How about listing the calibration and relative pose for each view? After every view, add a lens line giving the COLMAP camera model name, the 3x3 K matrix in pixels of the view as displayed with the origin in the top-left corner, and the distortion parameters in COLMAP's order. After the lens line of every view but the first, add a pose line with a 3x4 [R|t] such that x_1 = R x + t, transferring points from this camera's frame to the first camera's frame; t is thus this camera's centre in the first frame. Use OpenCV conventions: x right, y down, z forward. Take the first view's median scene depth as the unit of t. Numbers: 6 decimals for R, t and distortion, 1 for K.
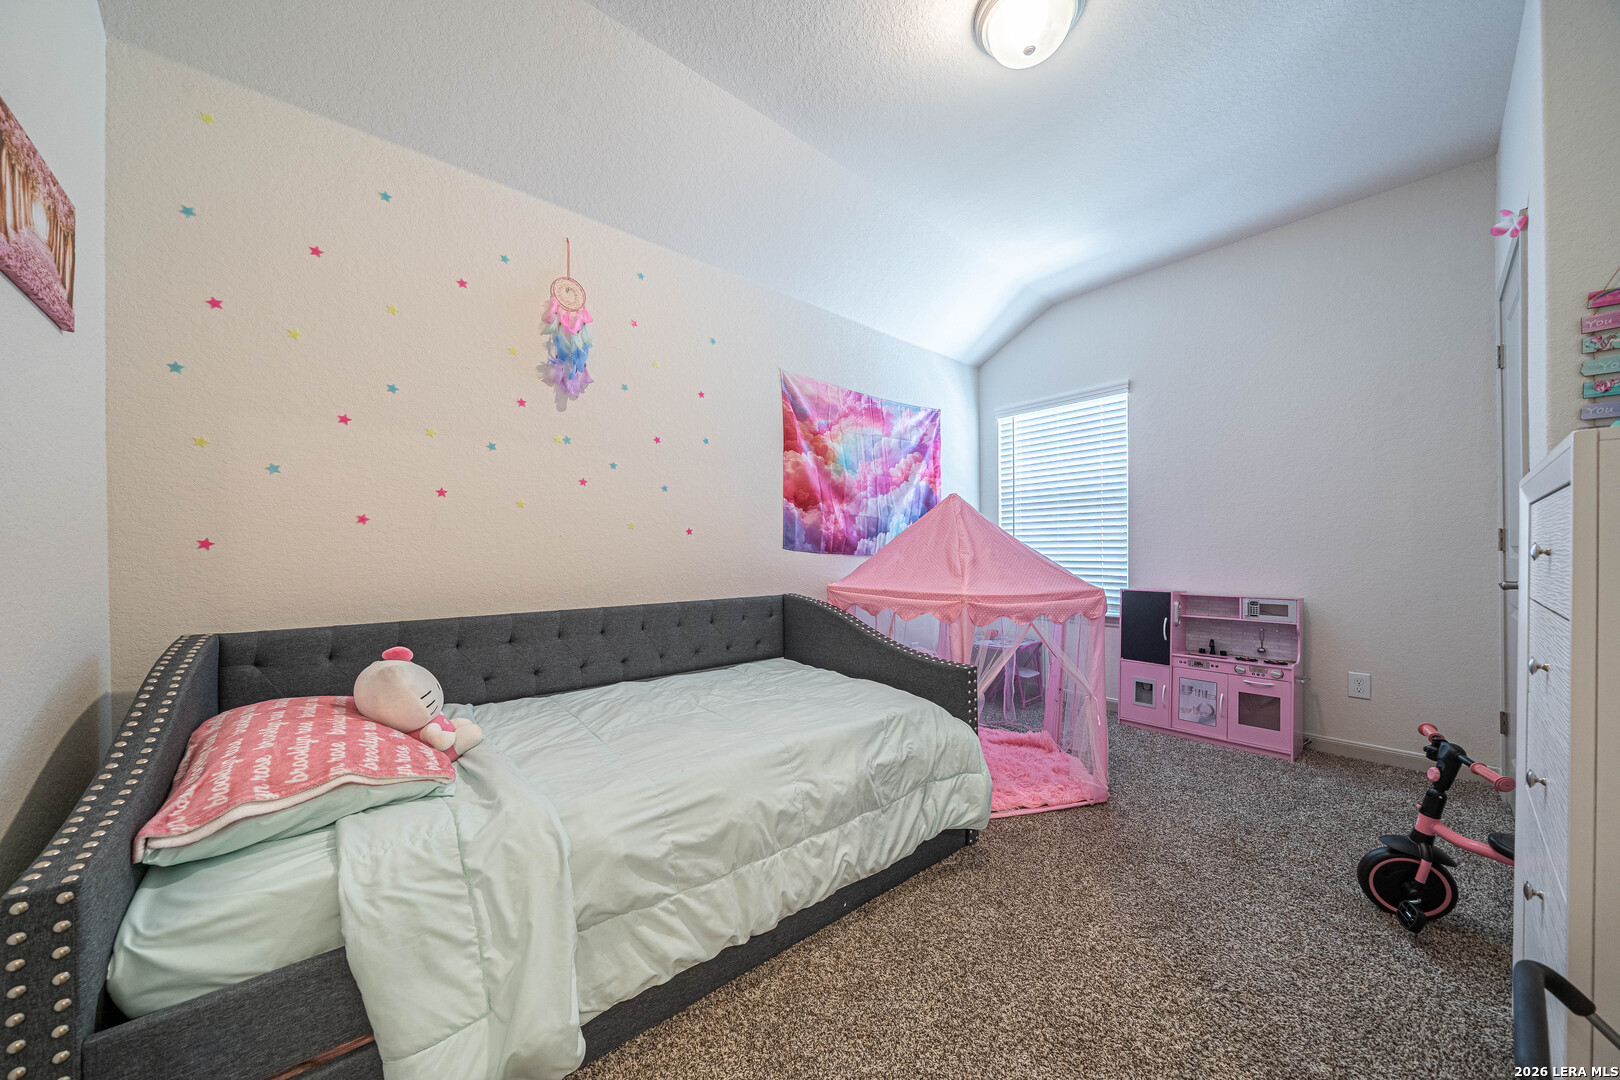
lens RADIAL K [[554.2, 0, 801.2], [0, 554.2, 552.7], [0, 0, 1]] dist [-0.005262, -0.000078]
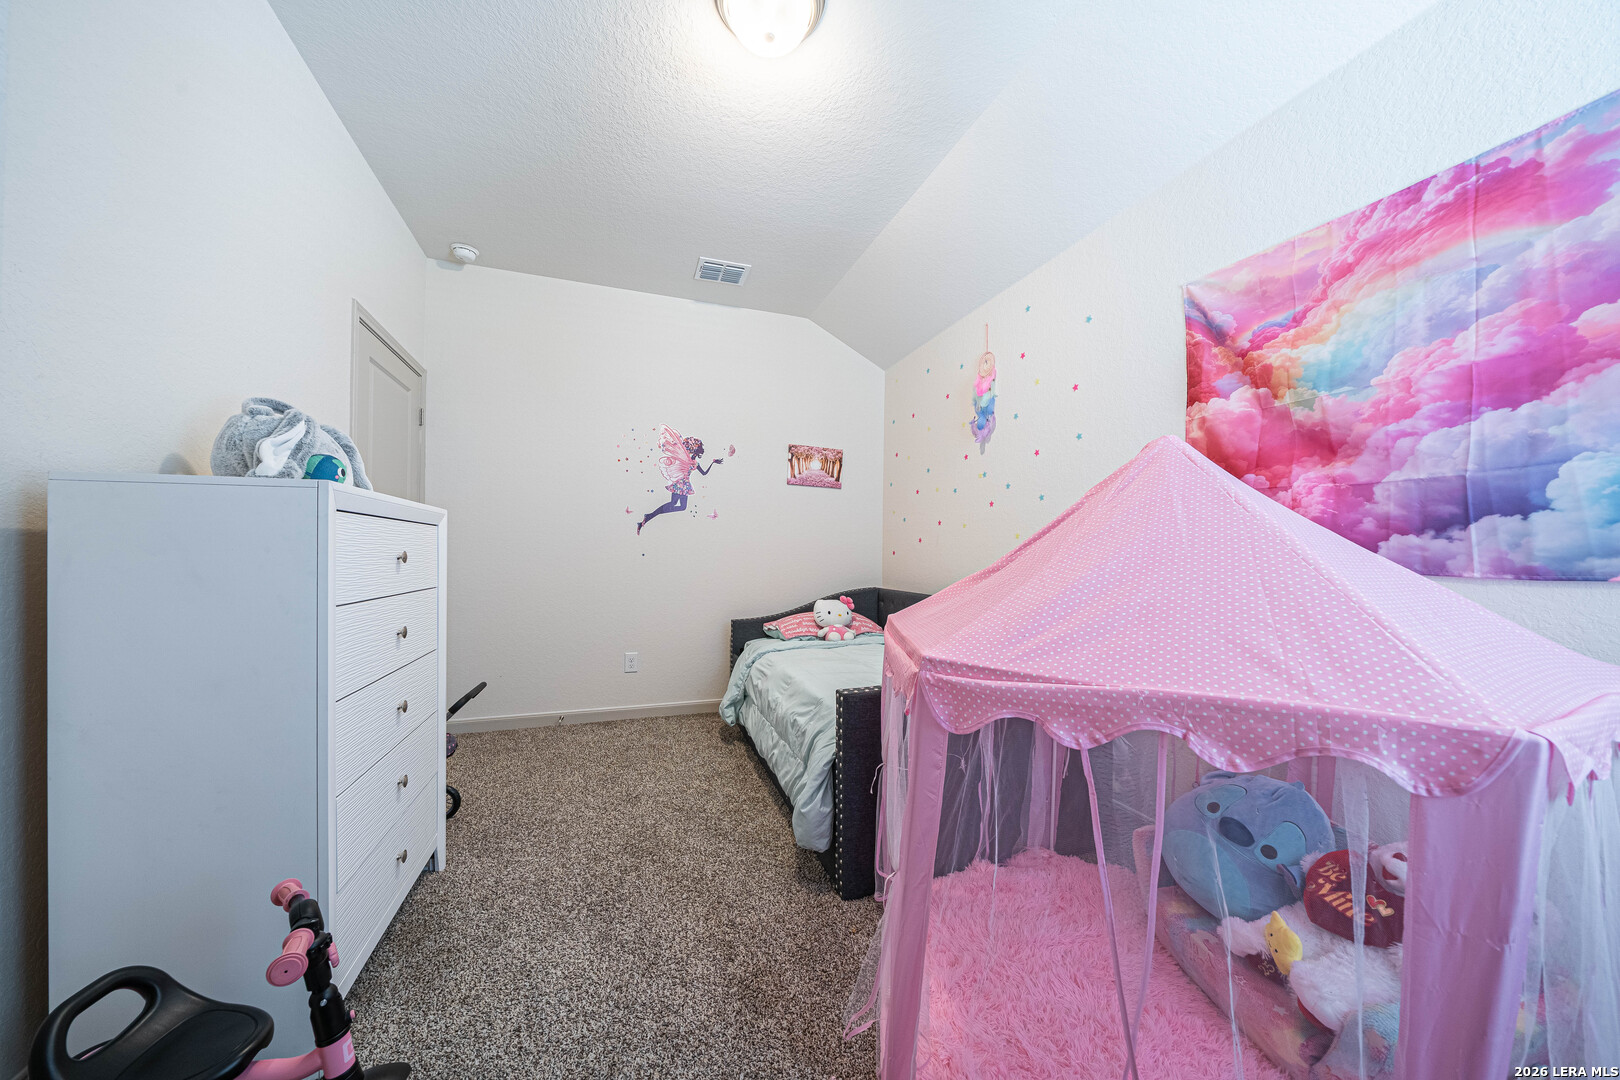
lens RADIAL K [[554.2, 0, 801.2], [0, 554.2, 552.7], [0, 0, 1]] dist [-0.005262, -0.000078]
pose [[-0.373923, -0.003831, -0.927452, 0.690347], [-0.013376, 0.999910, 0.001262, -0.006744], [0.927363, 0.012878, -0.373940, 0.767408]]
